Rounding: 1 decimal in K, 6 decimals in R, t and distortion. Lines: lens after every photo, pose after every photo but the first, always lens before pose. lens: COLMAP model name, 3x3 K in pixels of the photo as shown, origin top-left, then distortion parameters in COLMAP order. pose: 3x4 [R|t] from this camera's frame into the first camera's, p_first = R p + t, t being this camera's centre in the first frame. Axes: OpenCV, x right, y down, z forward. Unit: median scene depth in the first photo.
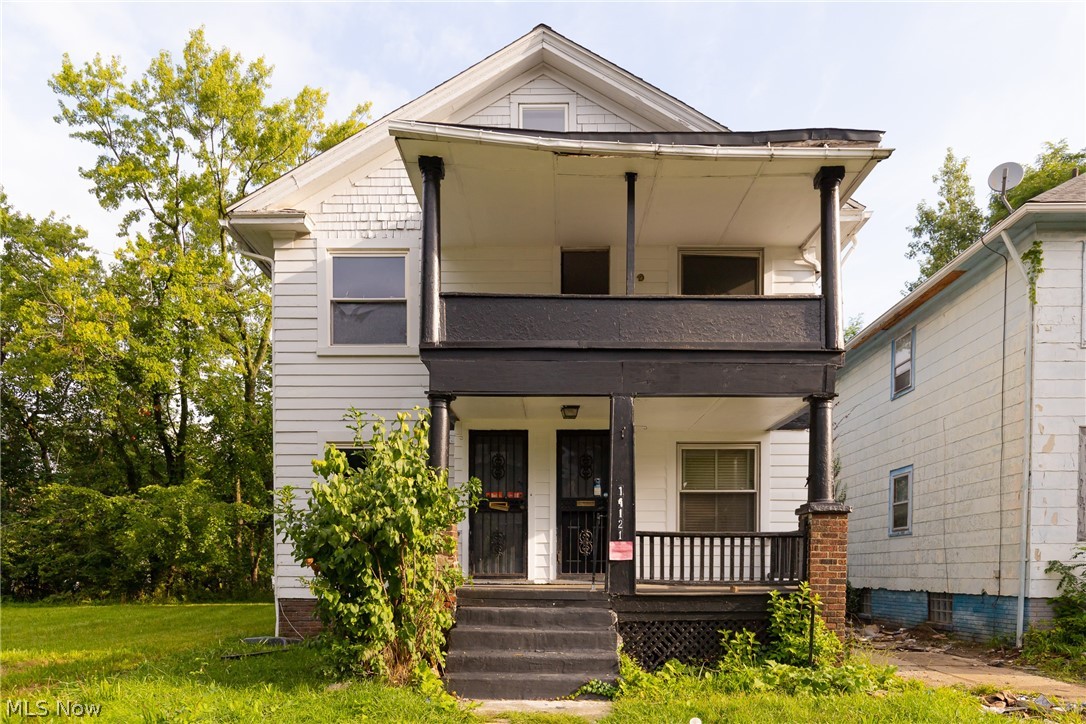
lens RADIAL K [[707.9, 0, 542.8], [0, 707.9, 461.3], [0, 0, 1]] dist [0.003955, 0.001029]
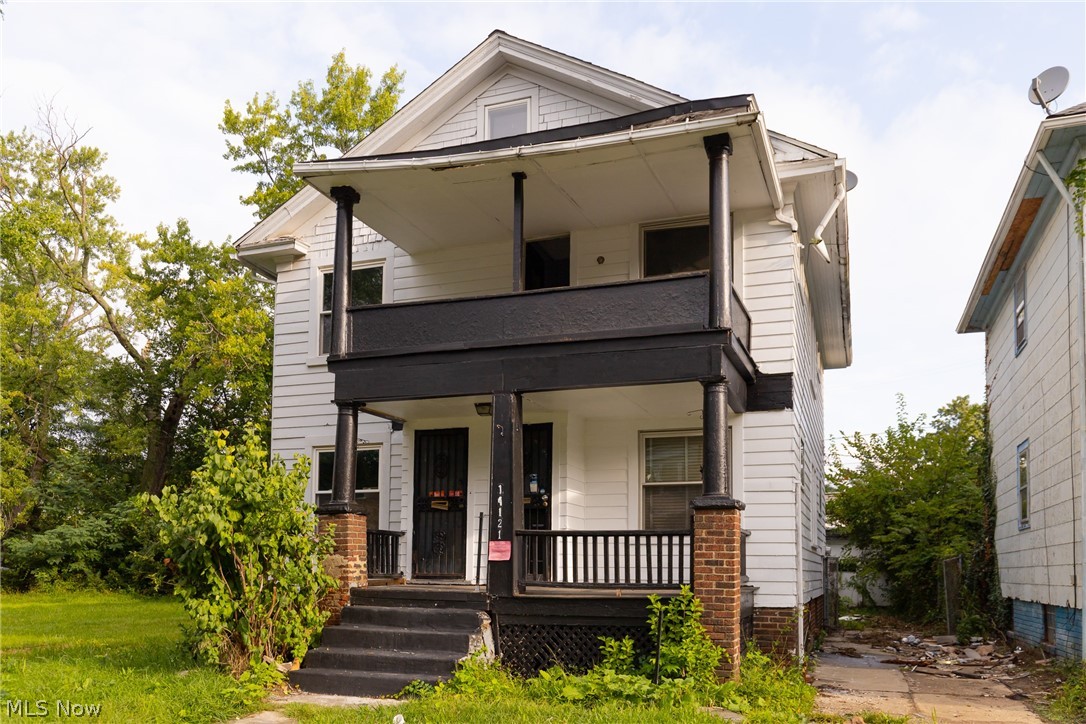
lens RADIAL K [[817.5, 0, 543.4], [0, 817.5, 360.7], [0, 0, 1]] dist [0.004546, 0.000172]
pose [[0.945920, -0.074521, -0.315724, 0.456039], [0.042561, 0.993353, -0.106950, -0.010087], [0.321595, 0.087729, 0.942804, -0.064641]]
